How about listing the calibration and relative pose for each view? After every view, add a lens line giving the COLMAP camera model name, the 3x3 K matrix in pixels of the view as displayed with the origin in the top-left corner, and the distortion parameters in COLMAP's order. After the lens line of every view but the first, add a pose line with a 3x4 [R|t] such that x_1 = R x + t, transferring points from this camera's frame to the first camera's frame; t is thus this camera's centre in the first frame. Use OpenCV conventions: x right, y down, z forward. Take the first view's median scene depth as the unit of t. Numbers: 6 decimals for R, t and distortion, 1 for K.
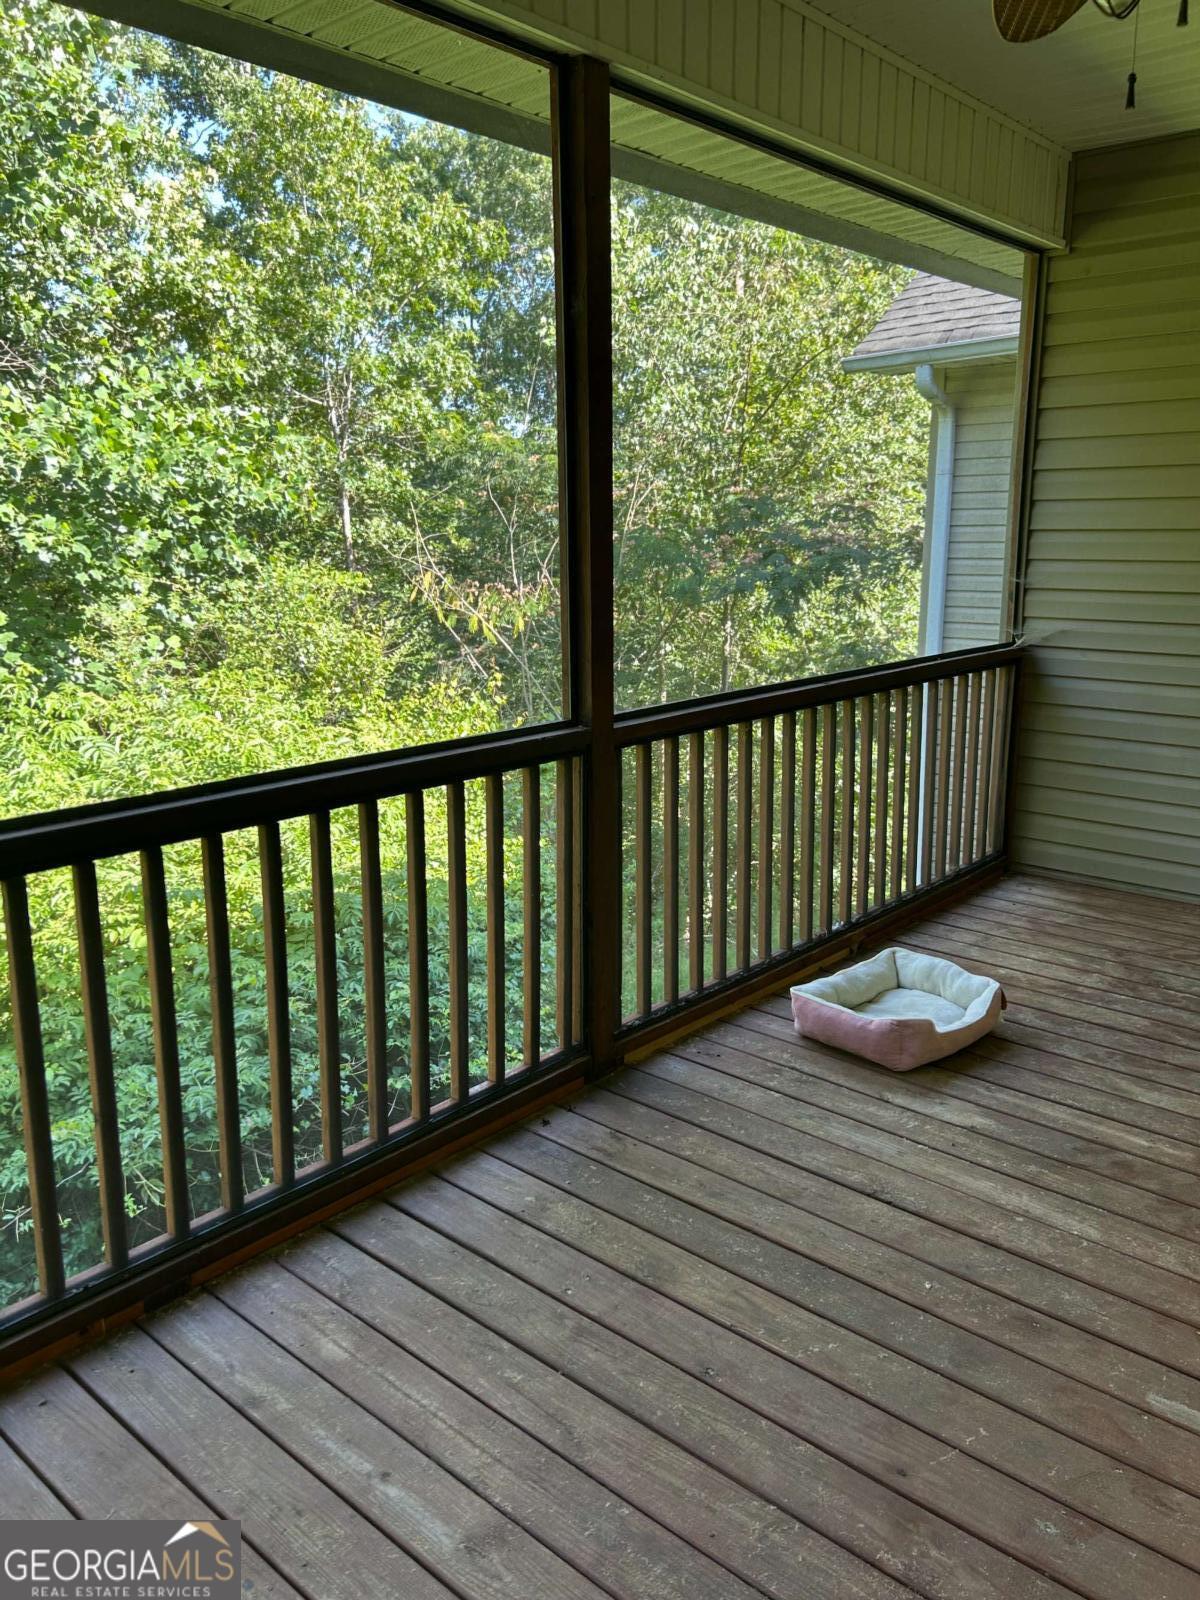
lens RADIAL K [[1220.4, 0, 588.4], [0, 1220.4, 808.0], [0, 0, 1]] dist [0.031767, -0.005154]
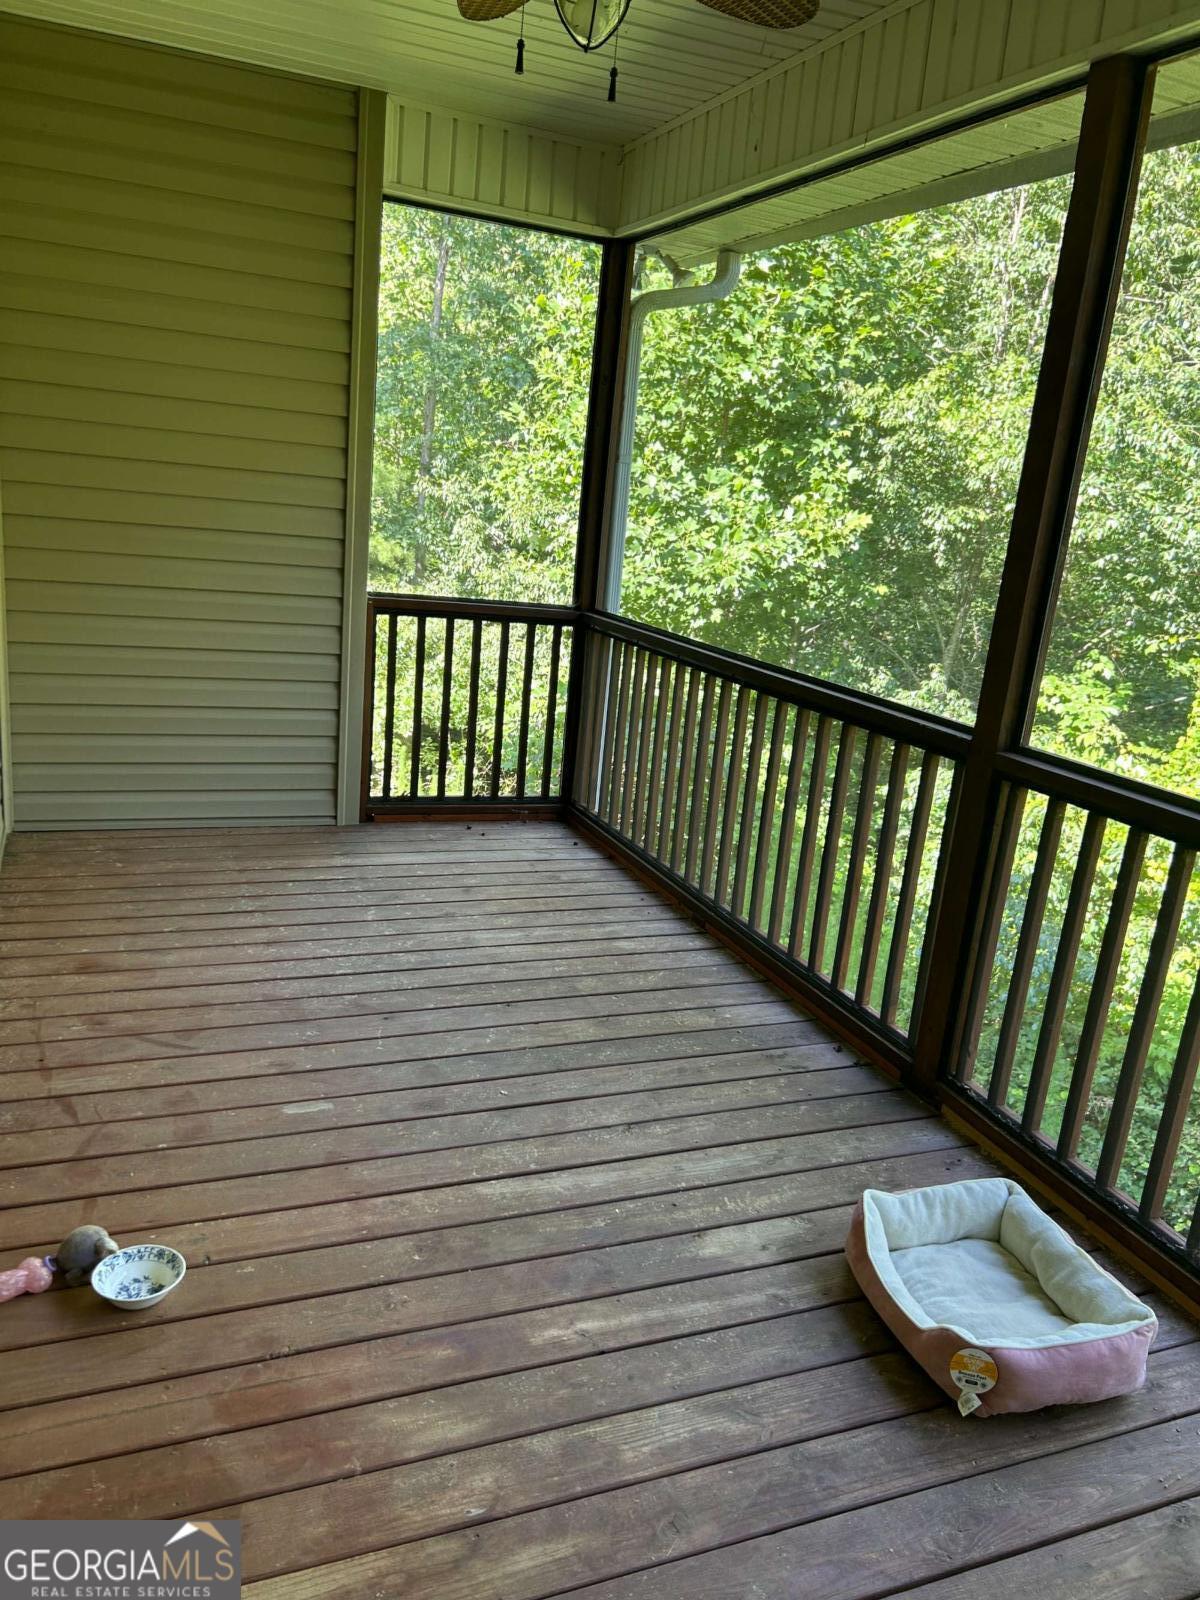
lens RADIAL K [[1220.4, 0, 588.4], [0, 1220.4, 808.0], [0, 0, 1]] dist [0.031767, -0.005154]
pose [[-0.438591, 0.193832, -0.877535, 1.102777], [-0.294642, 0.891477, 0.344173, -0.287672], [0.849014, 0.409510, -0.333883, 1.174962]]
